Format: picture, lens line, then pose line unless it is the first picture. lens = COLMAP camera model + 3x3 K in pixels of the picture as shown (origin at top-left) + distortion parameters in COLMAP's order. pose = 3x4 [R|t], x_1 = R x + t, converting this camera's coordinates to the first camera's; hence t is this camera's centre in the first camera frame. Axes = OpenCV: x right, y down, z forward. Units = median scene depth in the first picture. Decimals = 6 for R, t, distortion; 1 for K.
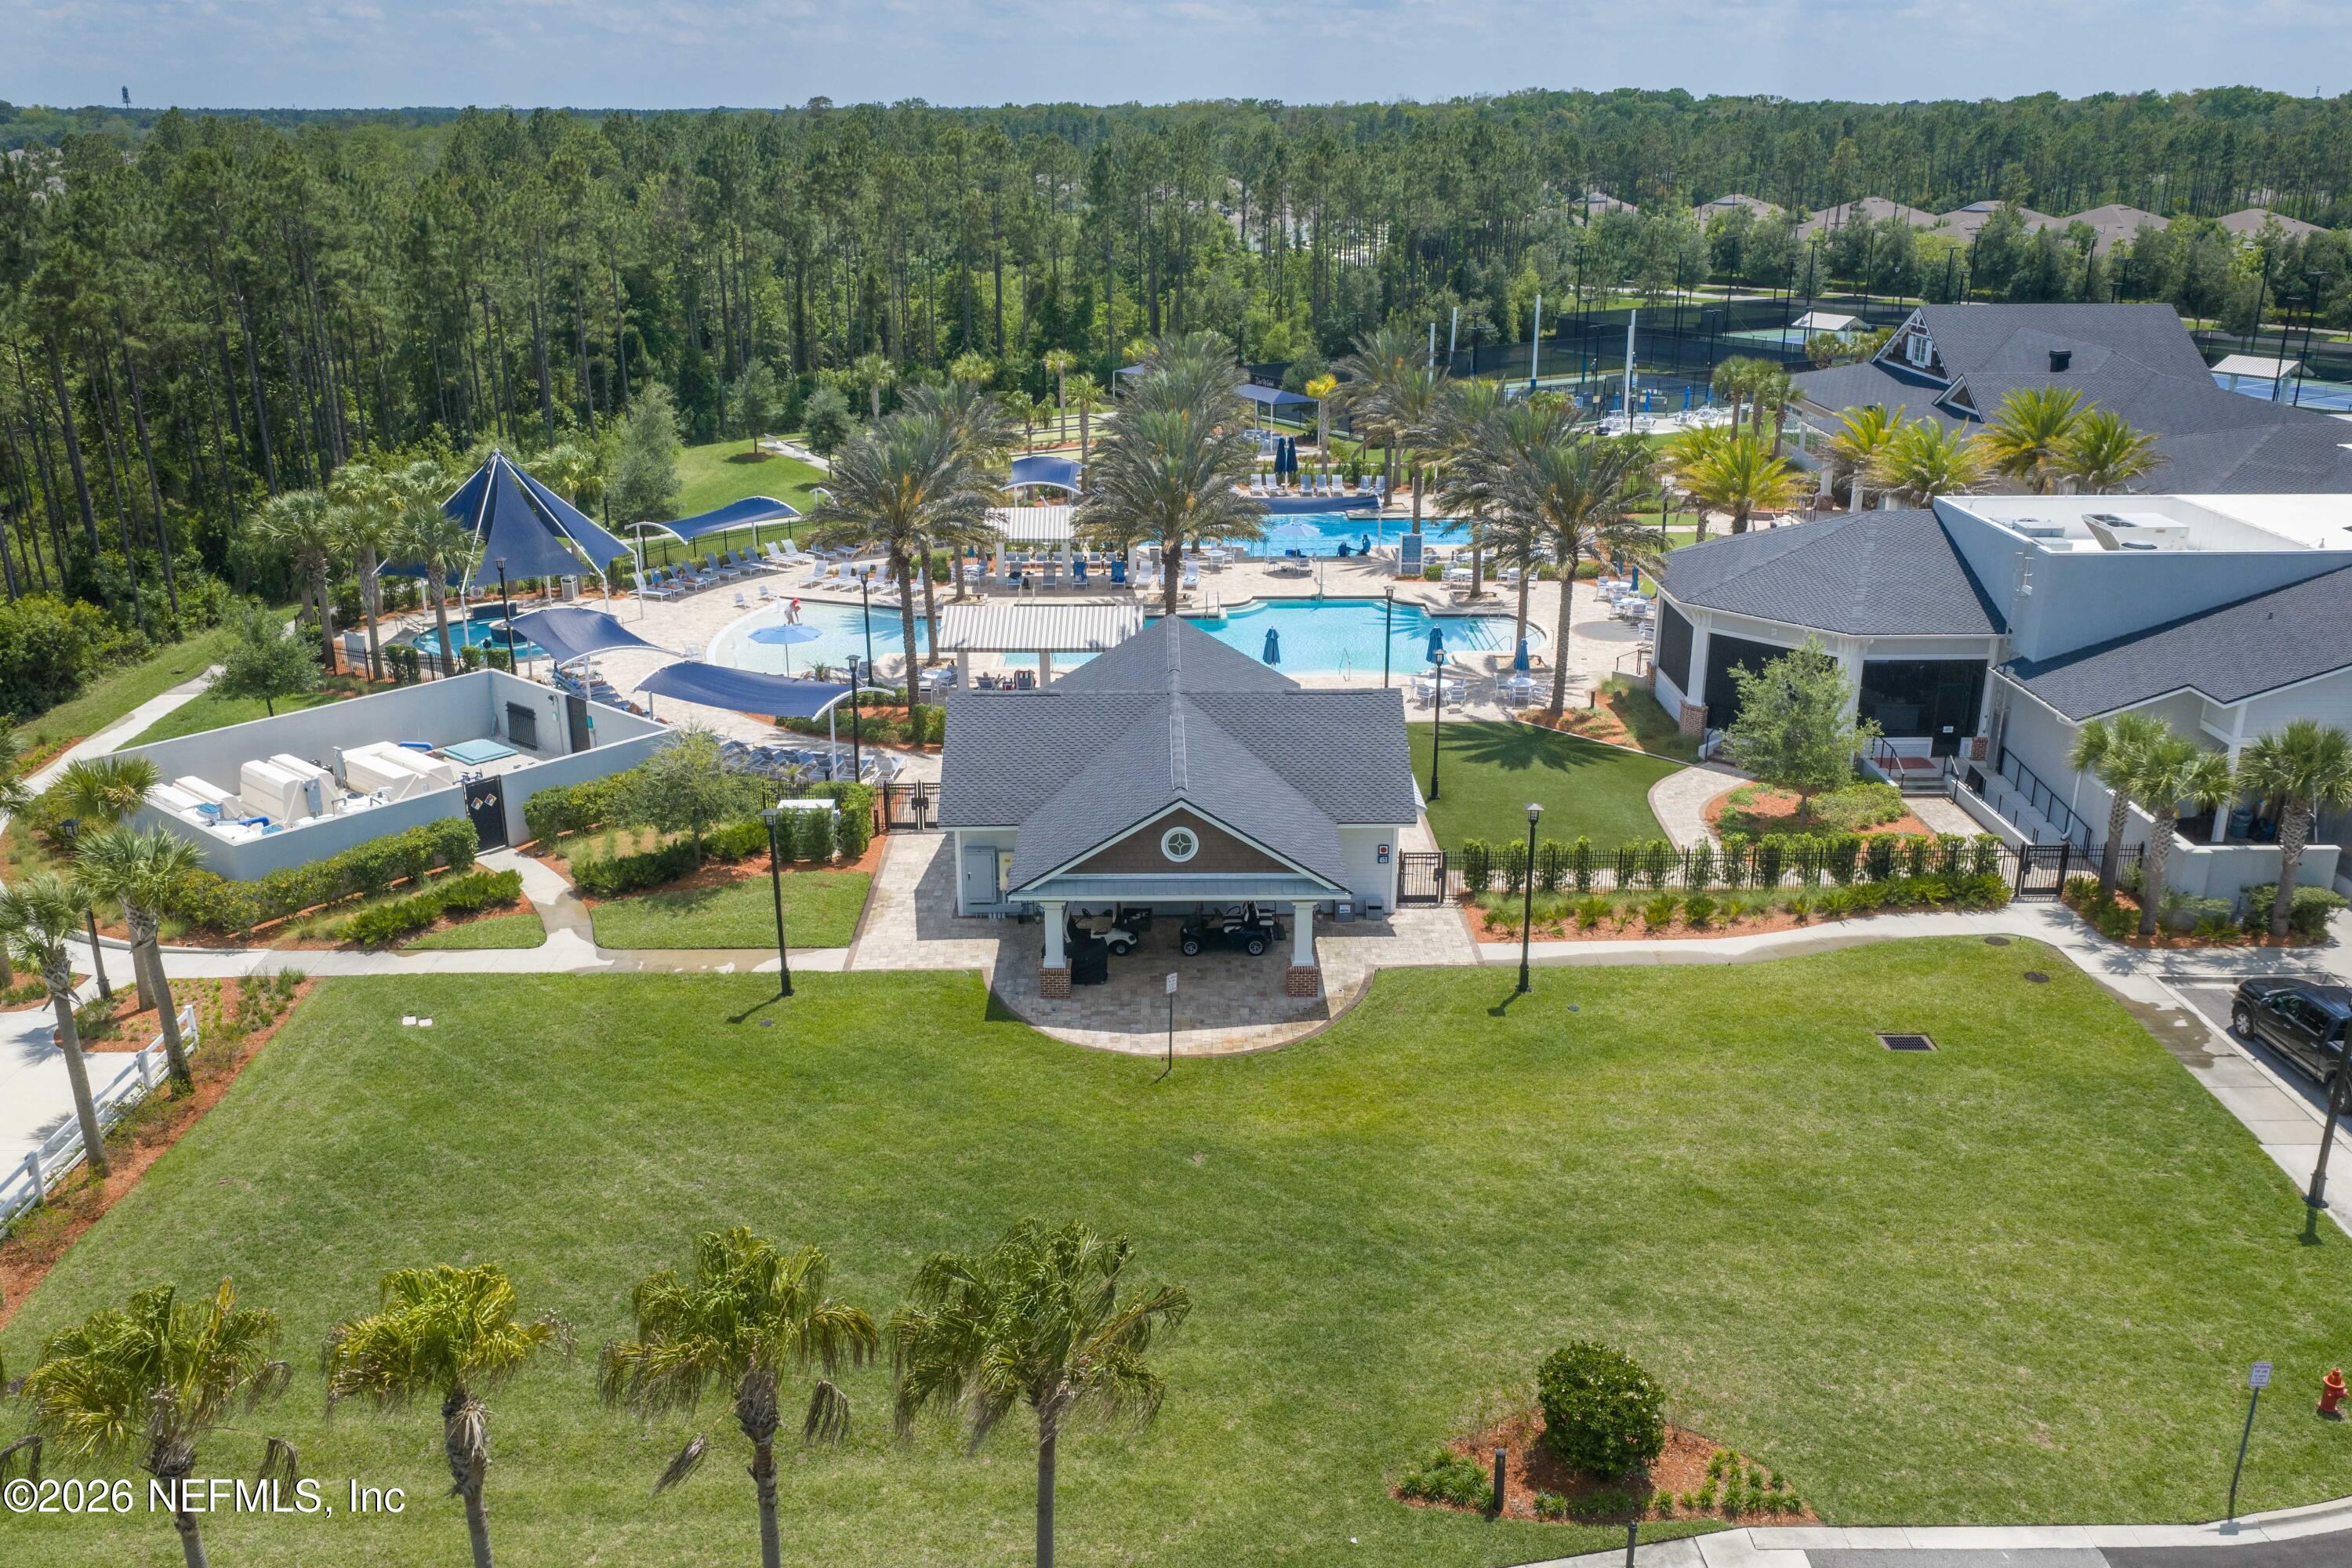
lens RADIAL K [[1954.9, 0, 1182.6], [0, 1954.9, 805.1], [0, 0, 1]] dist [0.014360, -0.010238]
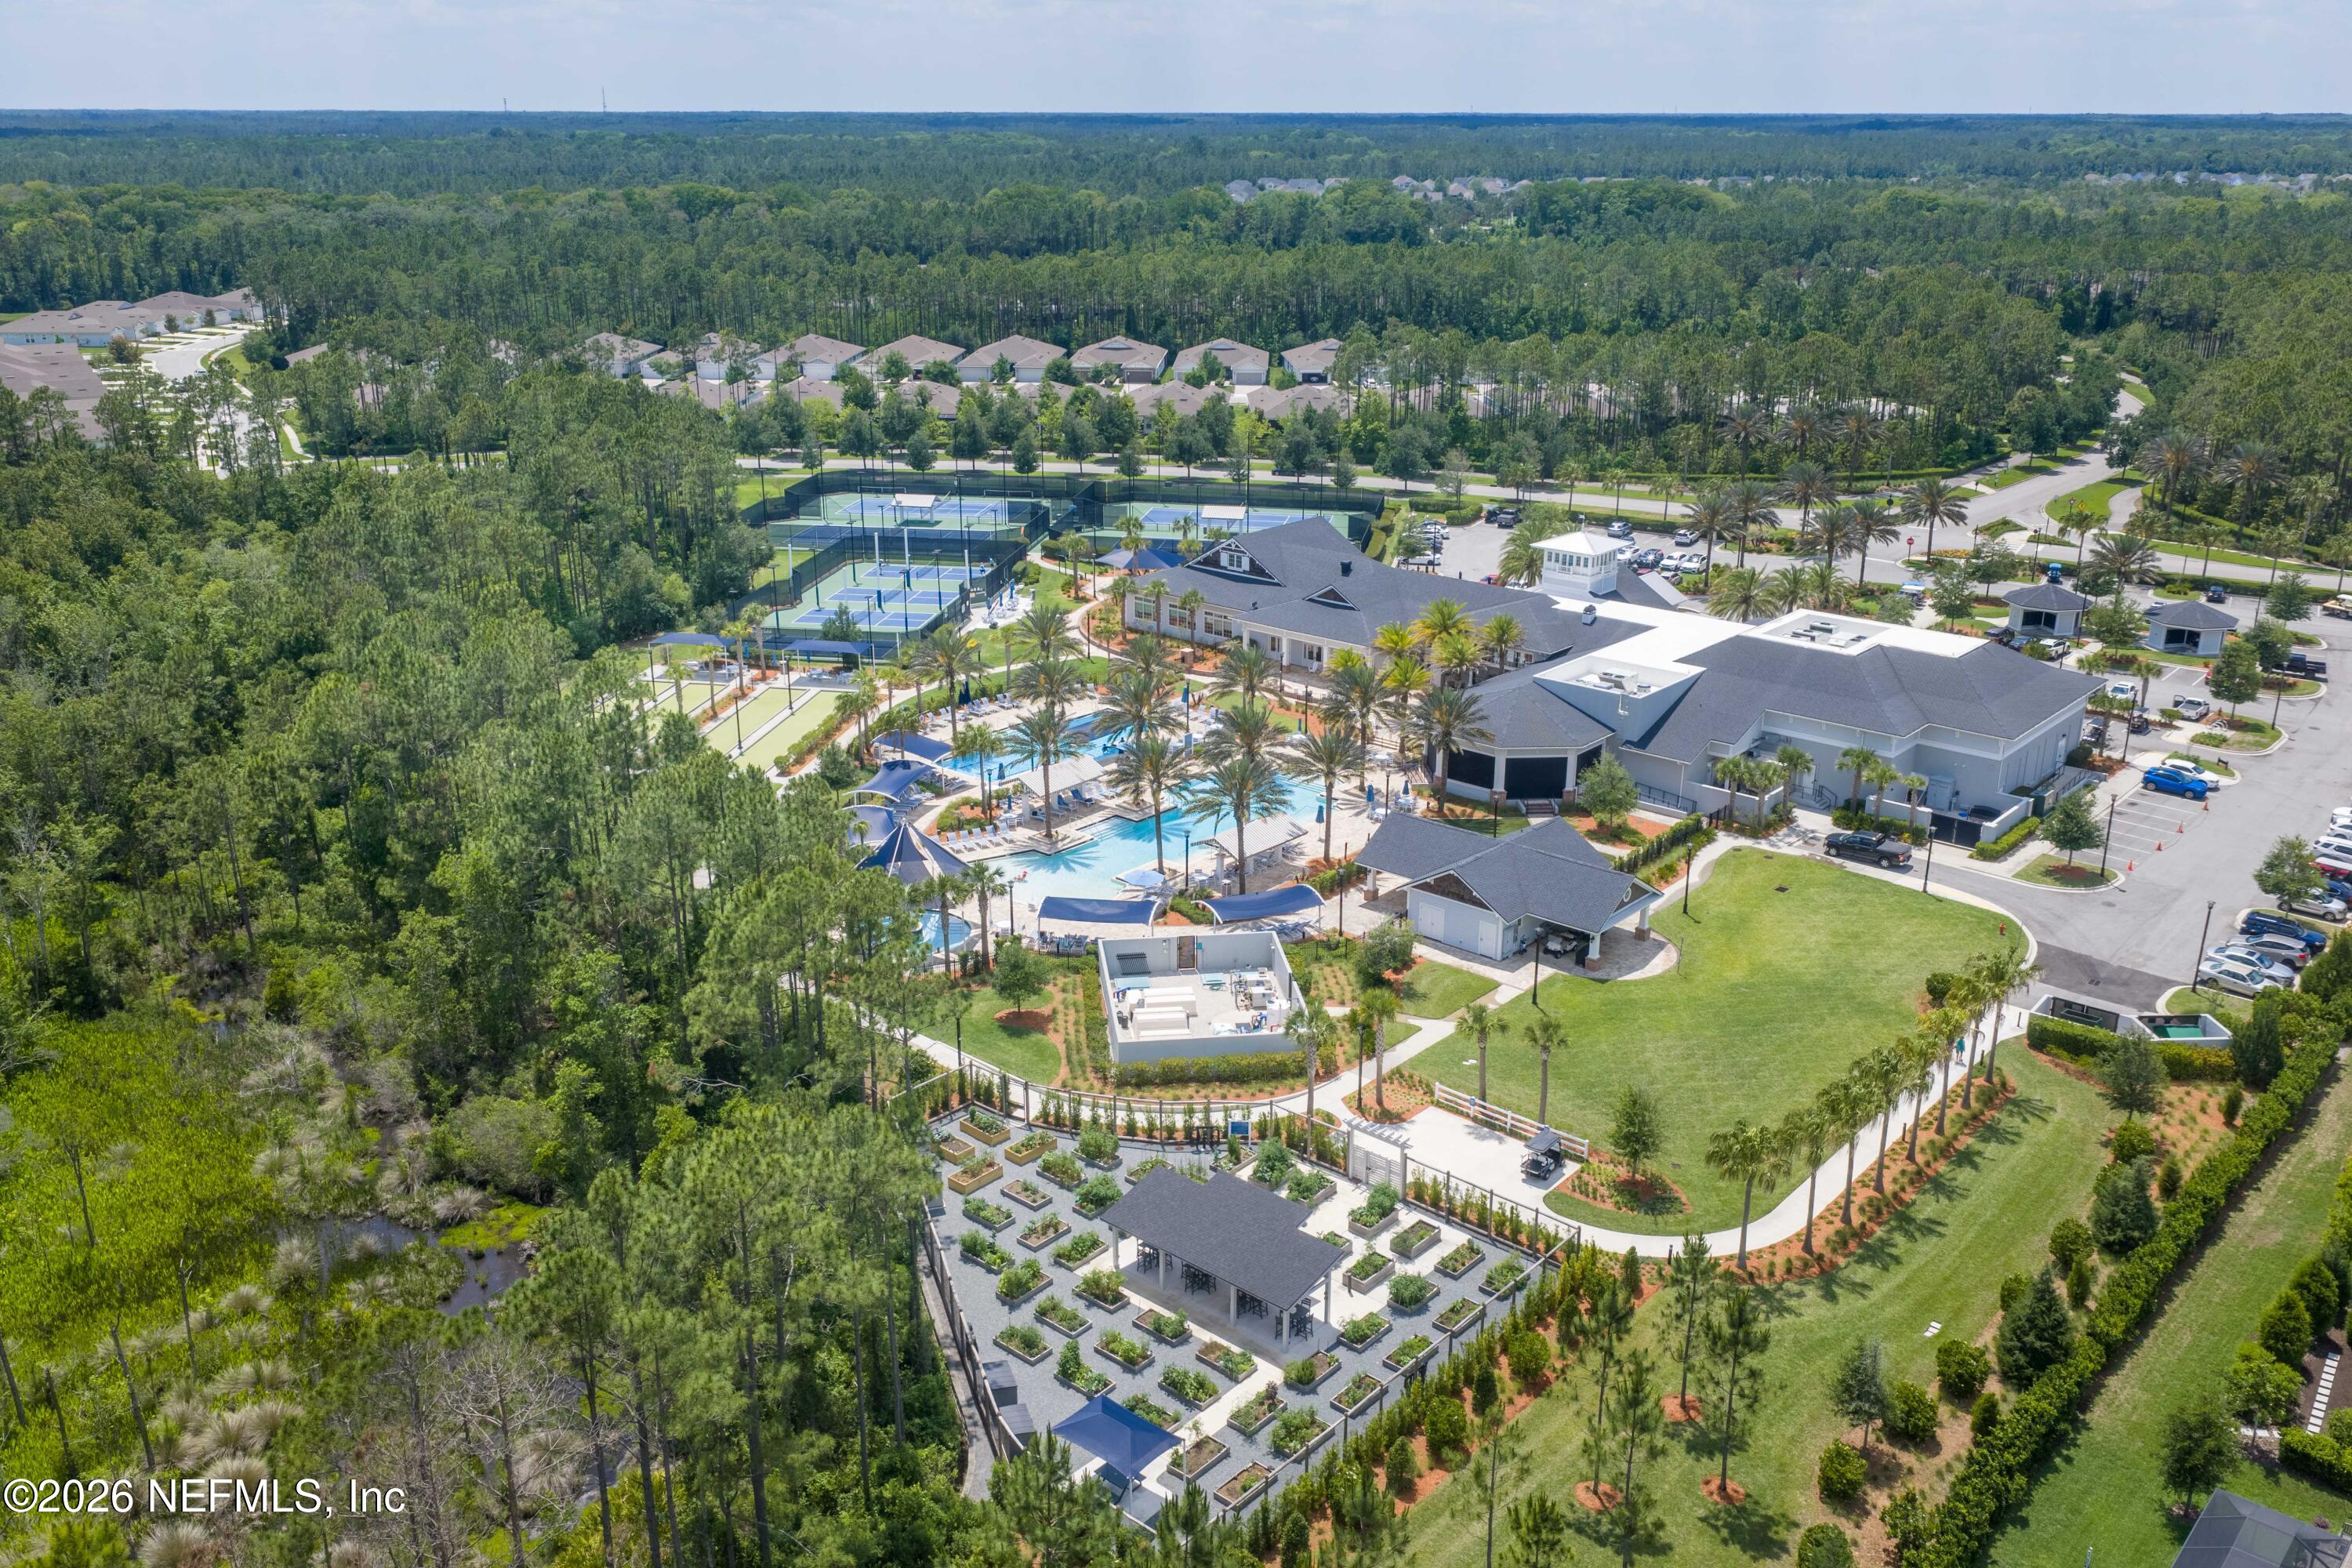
lens RADIAL K [[1954.9, 0, 1182.6], [0, 1954.9, 805.1], [0, 0, 1]] dist [0.014360, -0.010238]
pose [[0.670052, -0.247449, 0.699857, -1.272914], [0.243859, 0.963855, 0.107316, -0.301132], [-0.701115, 0.098759, 0.706175, -0.244438]]
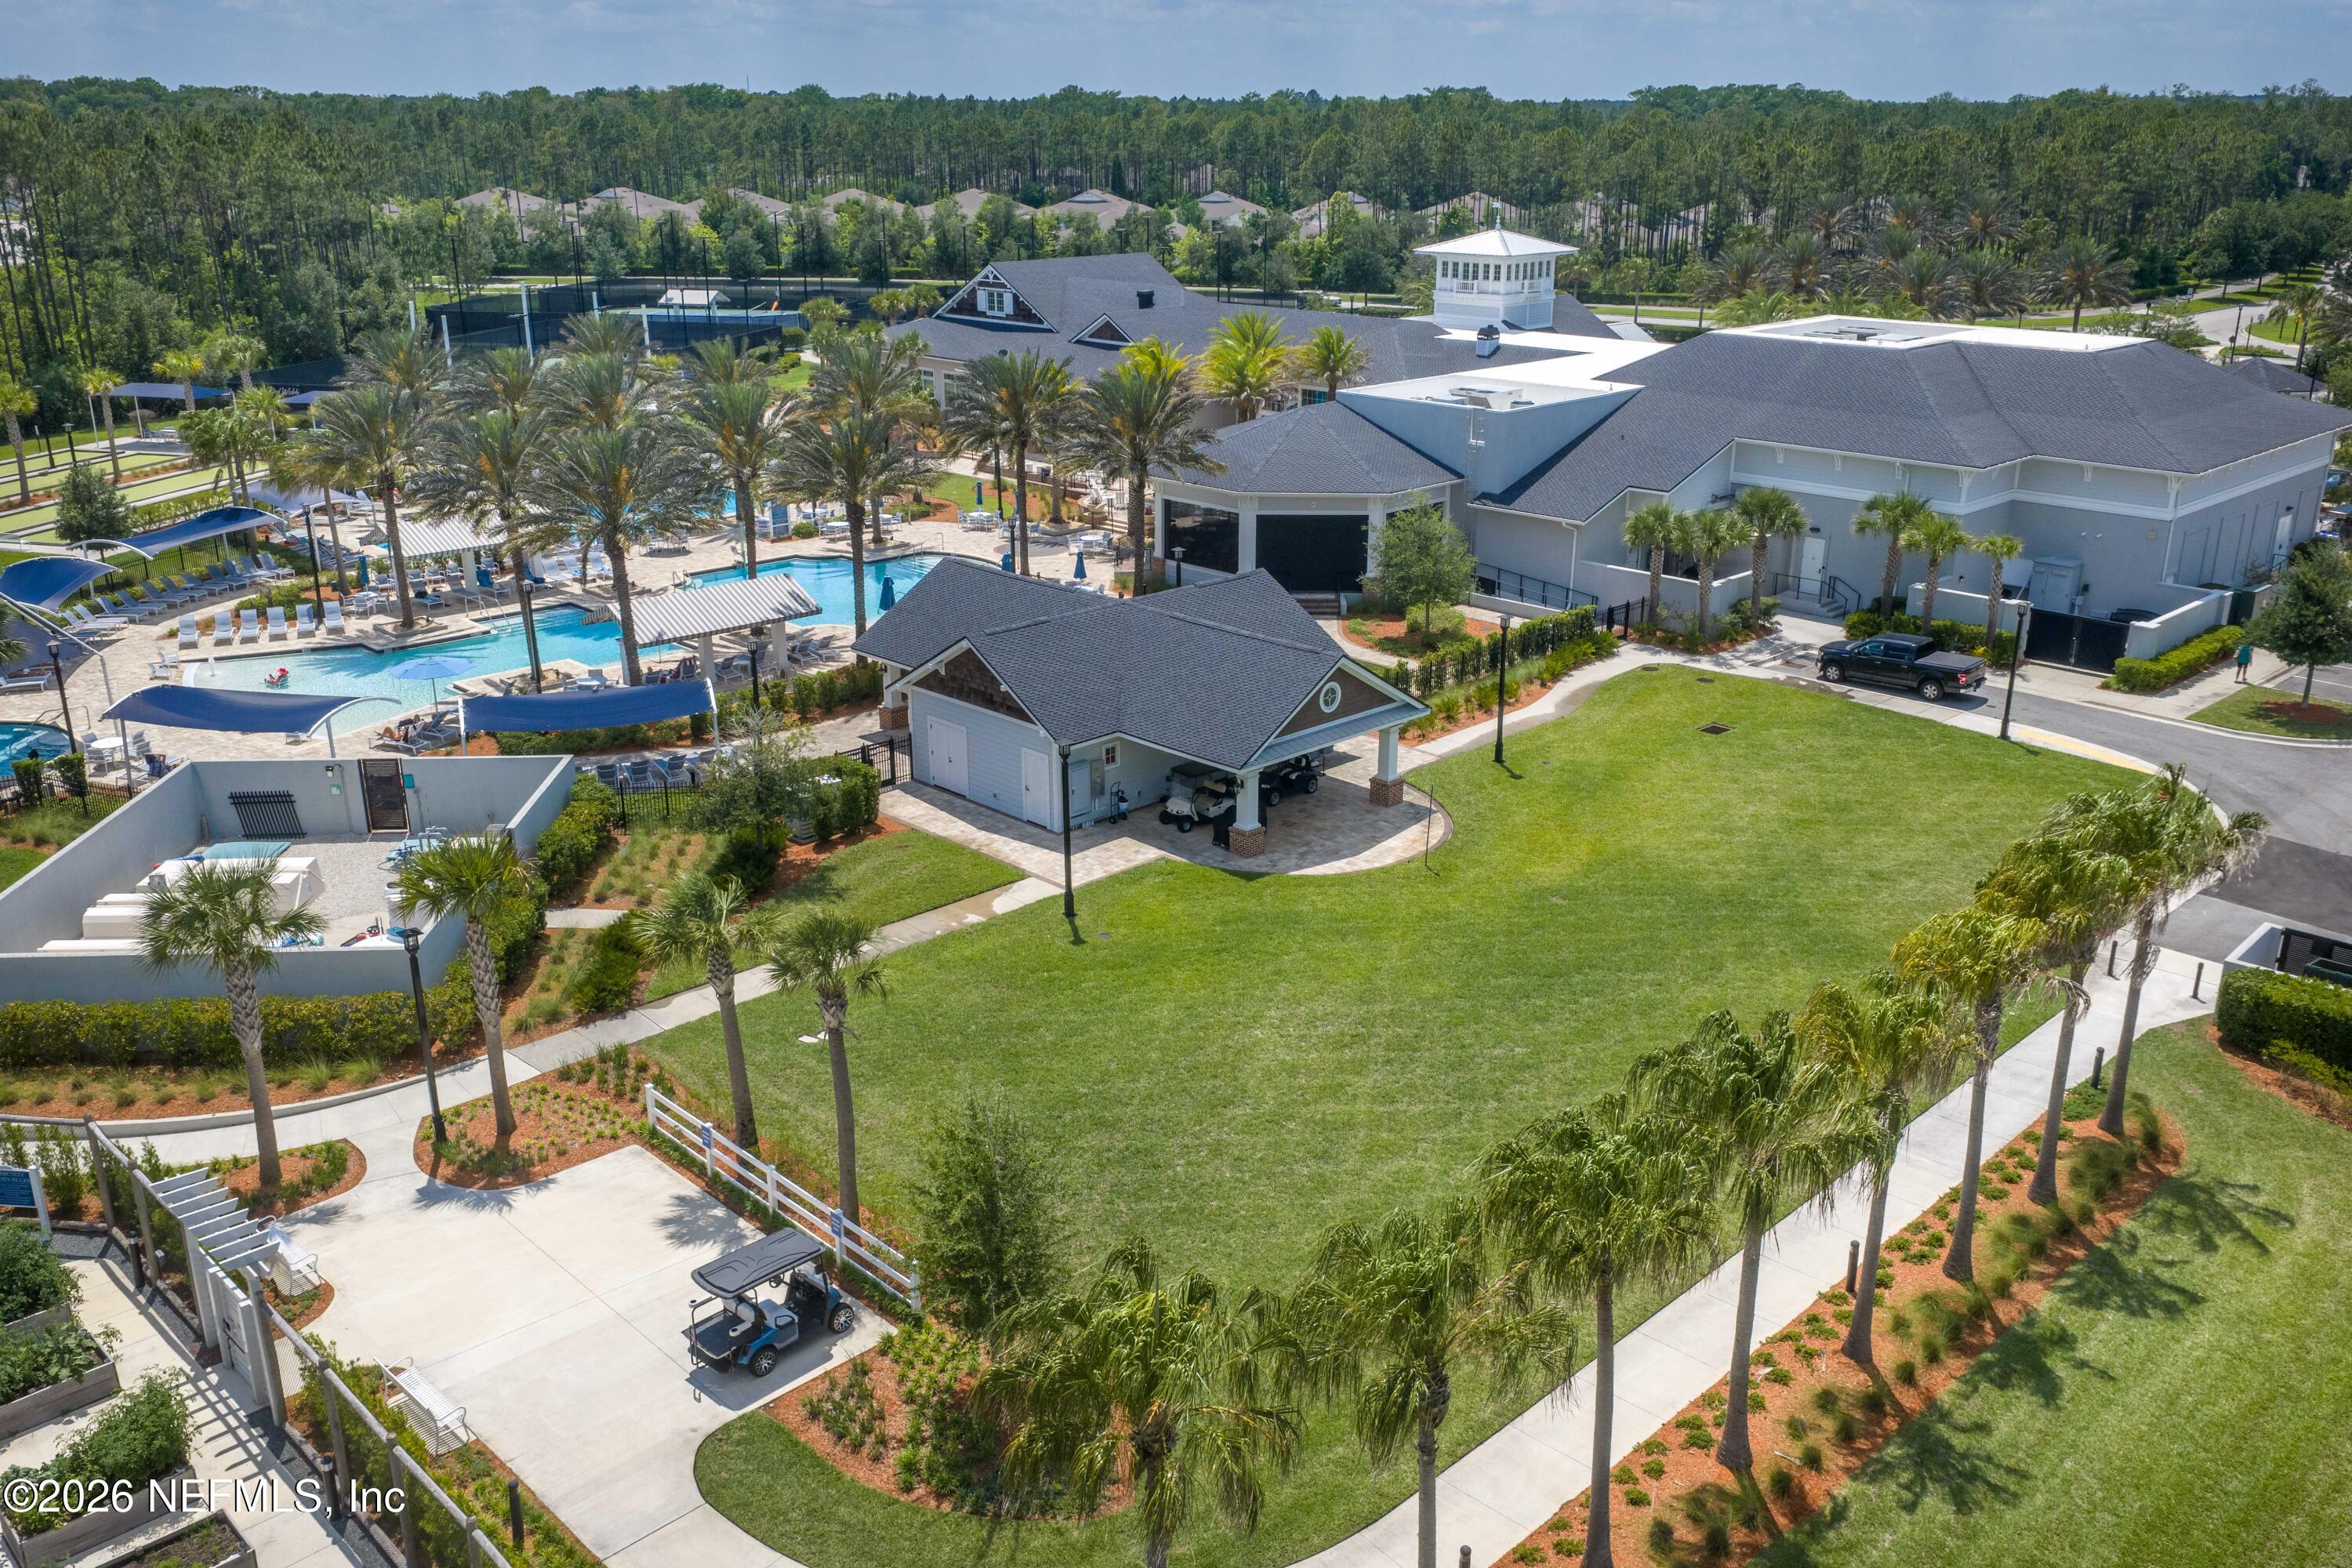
lens RADIAL K [[1954.9, 0, 1182.6], [0, 1954.9, 805.1], [0, 0, 1]] dist [0.014360, -0.010238]
pose [[0.725386, -0.229507, 0.648954, -0.504309], [0.228342, 0.969625, 0.087679, -0.024190], [-0.649364, 0.084583, 0.755759, 0.096104]]
